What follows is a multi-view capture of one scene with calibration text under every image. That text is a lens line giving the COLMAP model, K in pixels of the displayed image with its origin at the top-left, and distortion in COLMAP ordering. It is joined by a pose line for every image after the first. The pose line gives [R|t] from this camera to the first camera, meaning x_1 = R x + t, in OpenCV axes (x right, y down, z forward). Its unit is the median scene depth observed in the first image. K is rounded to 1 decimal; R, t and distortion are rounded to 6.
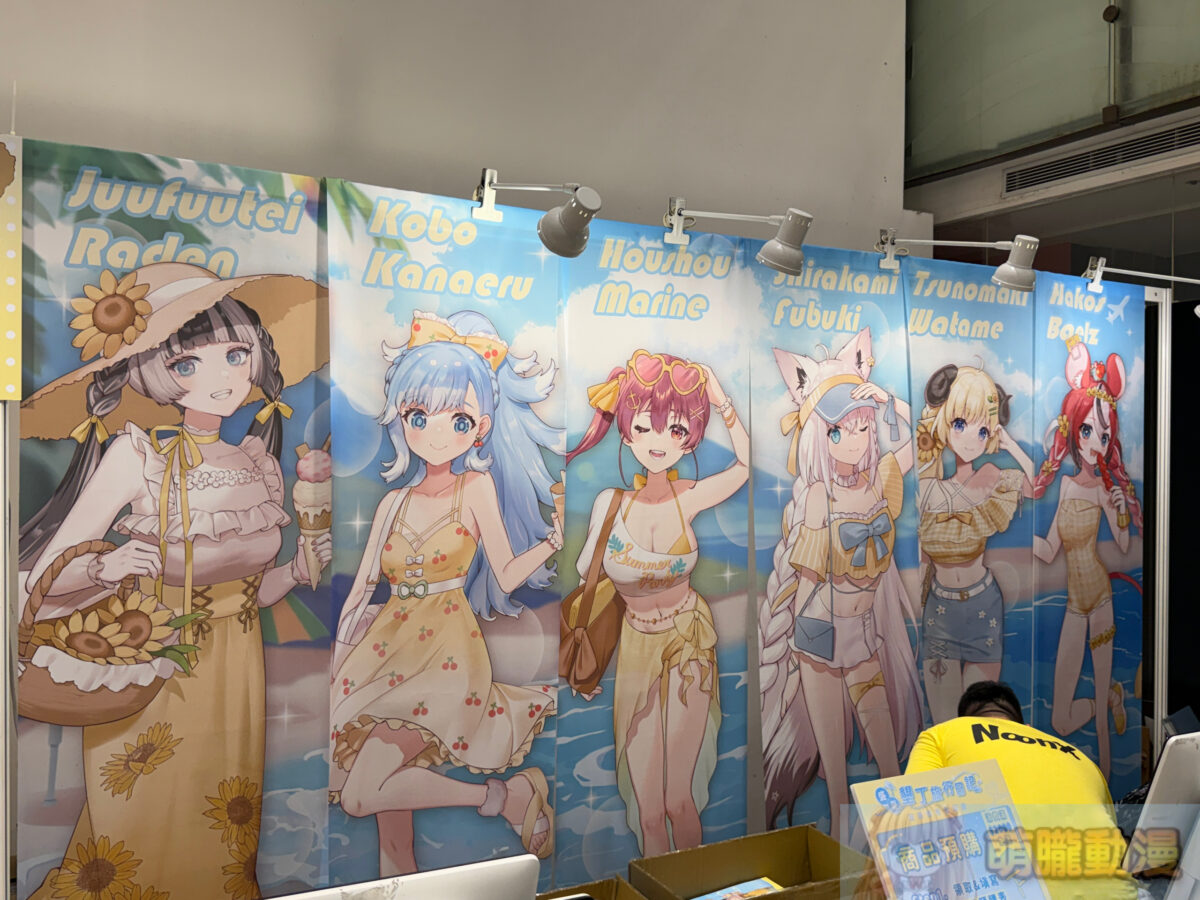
lens RADIAL K [[1031.1, 0, 600.4], [0, 1031.1, 452.4], [0, 0, 1]] dist [0.046661, -0.008761]
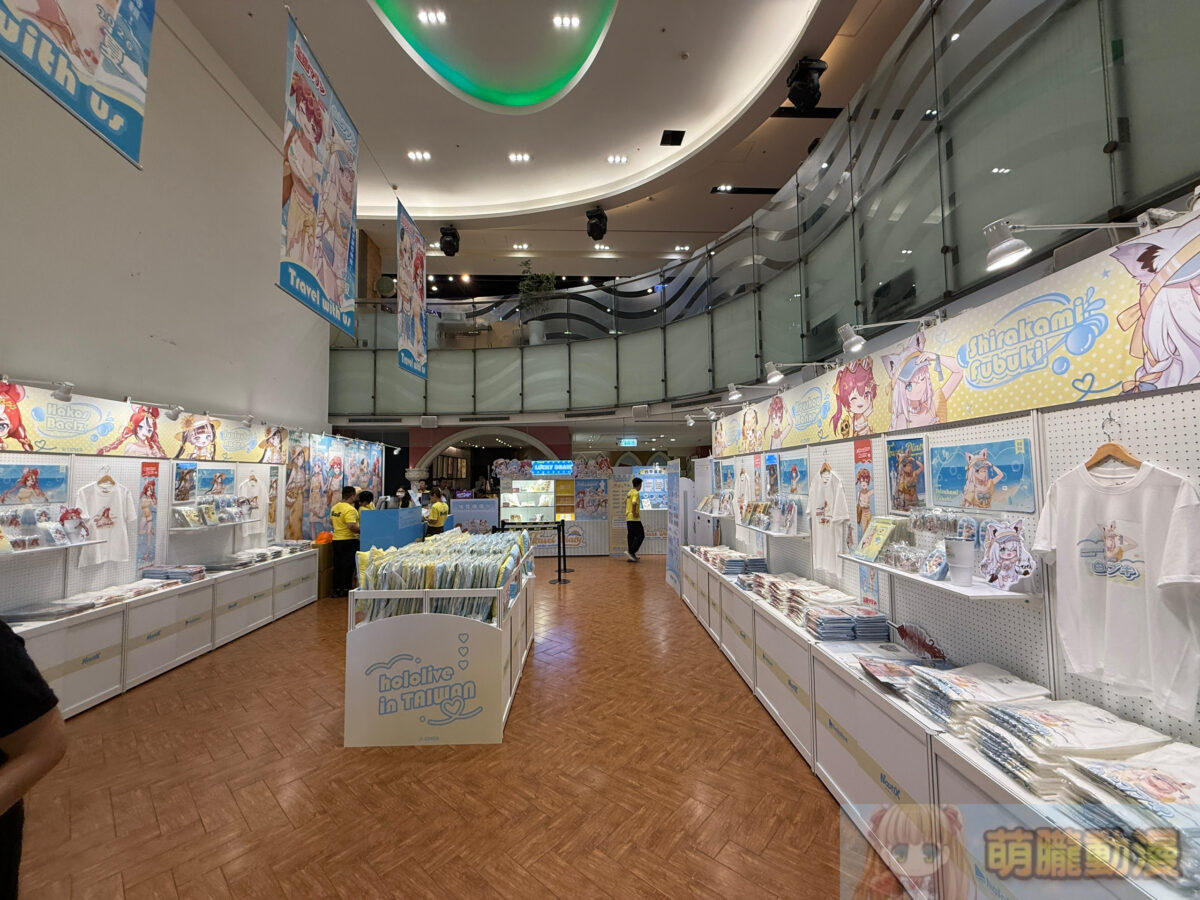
lens RADIAL K [[474.4, 0, 600.0], [0, 474.4, 450.0], [0, 0, 1]] dist [0.000116, 0.000016]
pose [[0.437710, 0.036738, 0.898365, -2.357539], [0.024597, 0.998302, -0.052809, 0.079755], [-0.898780, 0.045212, 0.436063, -2.284097]]
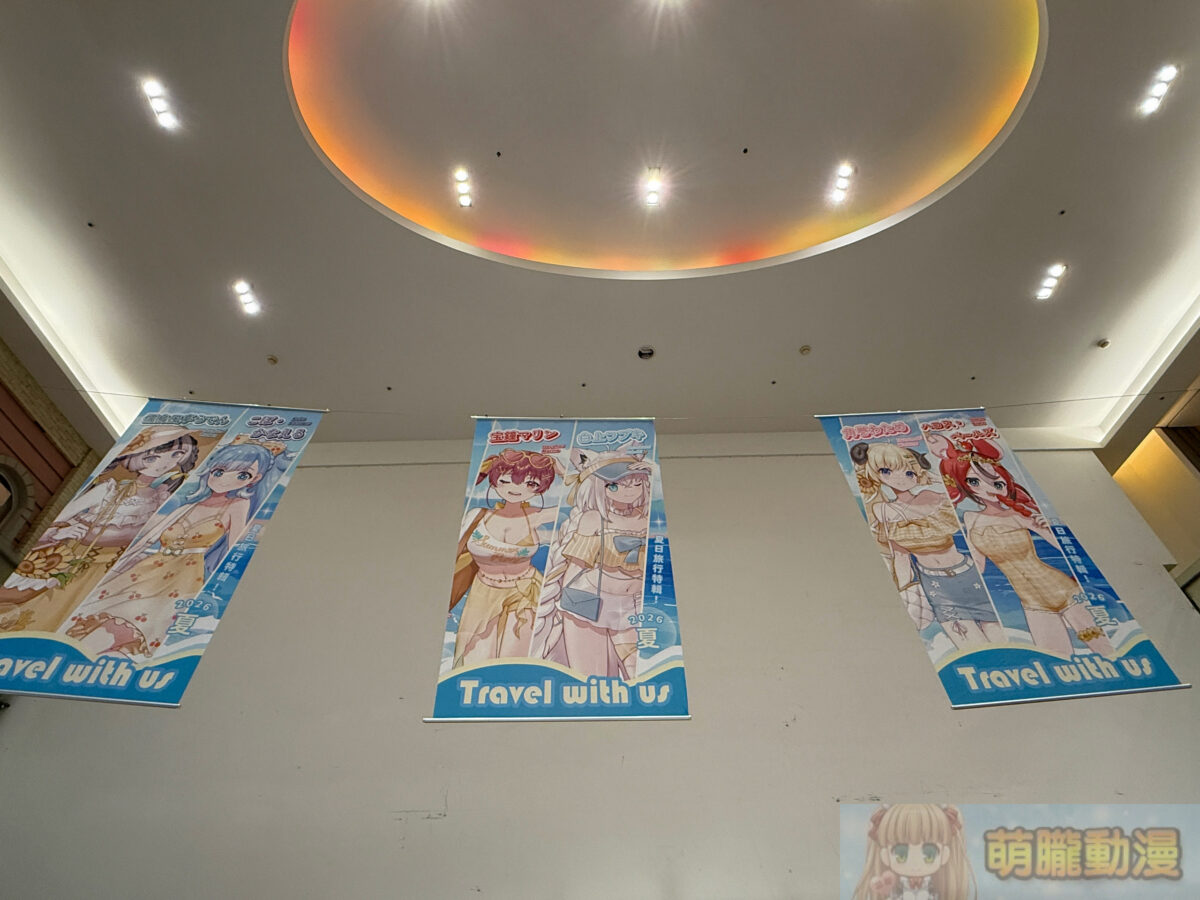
lens RADIAL K [[687.7, 0, 600.0], [0, 687.7, 450.0], [0, 0, 1]] dist [0.004059, 0.000461]
pose [[0.867045, -0.373848, -0.329348, -0.548128], [0.032028, 0.701492, -0.711957, 0.097037], [0.497199, 0.606750, 0.620199, -1.817674]]
